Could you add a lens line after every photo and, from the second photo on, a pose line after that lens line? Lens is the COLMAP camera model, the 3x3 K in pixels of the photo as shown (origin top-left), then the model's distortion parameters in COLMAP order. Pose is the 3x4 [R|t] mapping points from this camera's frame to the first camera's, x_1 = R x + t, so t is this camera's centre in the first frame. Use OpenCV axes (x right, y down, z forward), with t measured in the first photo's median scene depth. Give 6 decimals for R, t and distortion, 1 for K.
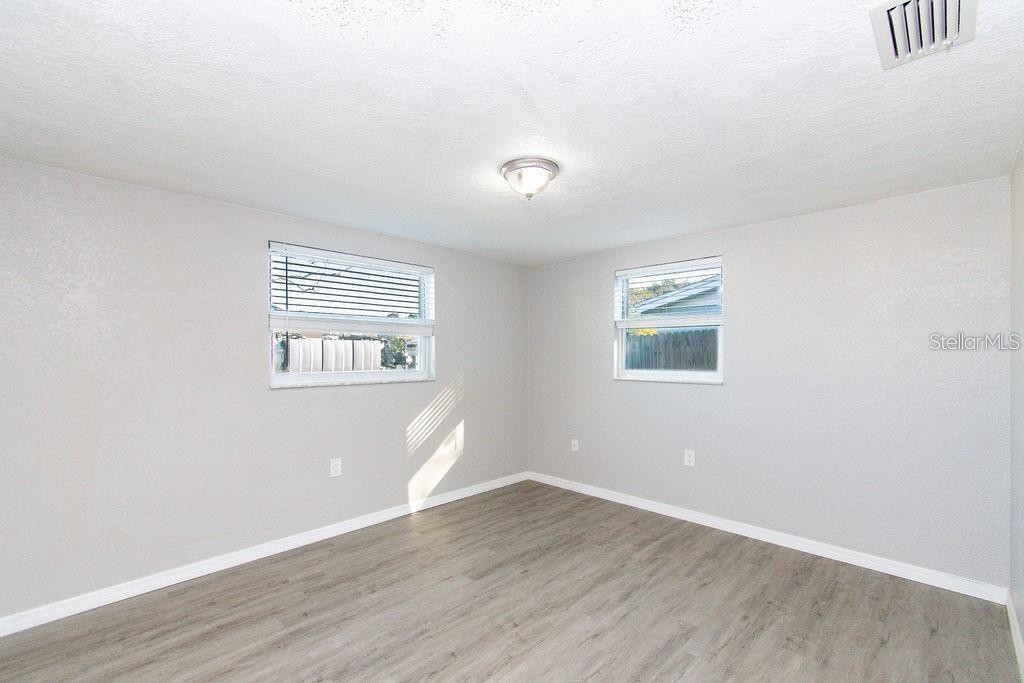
lens RADIAL K [[462.1, 0, 507.4], [0, 462.1, 351.2], [0, 0, 1]] dist [0.002721, -0.001639]
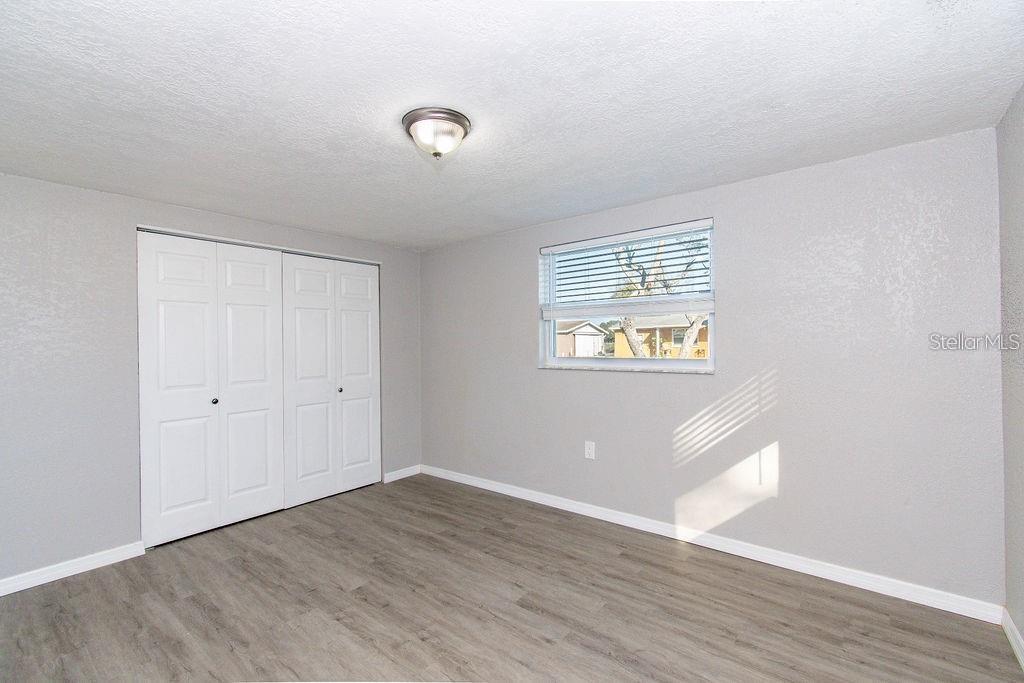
lens RADIAL K [[462.1, 0, 514.1], [0, 462.1, 341.0], [0, 0, 1]] dist [0.002721, -0.001639]
pose [[0.075237, 0.001473, -0.997165, 0.691833], [0.020402, 0.999787, 0.003016, 0.003332], [0.996957, -0.020571, 0.075191, 0.823252]]
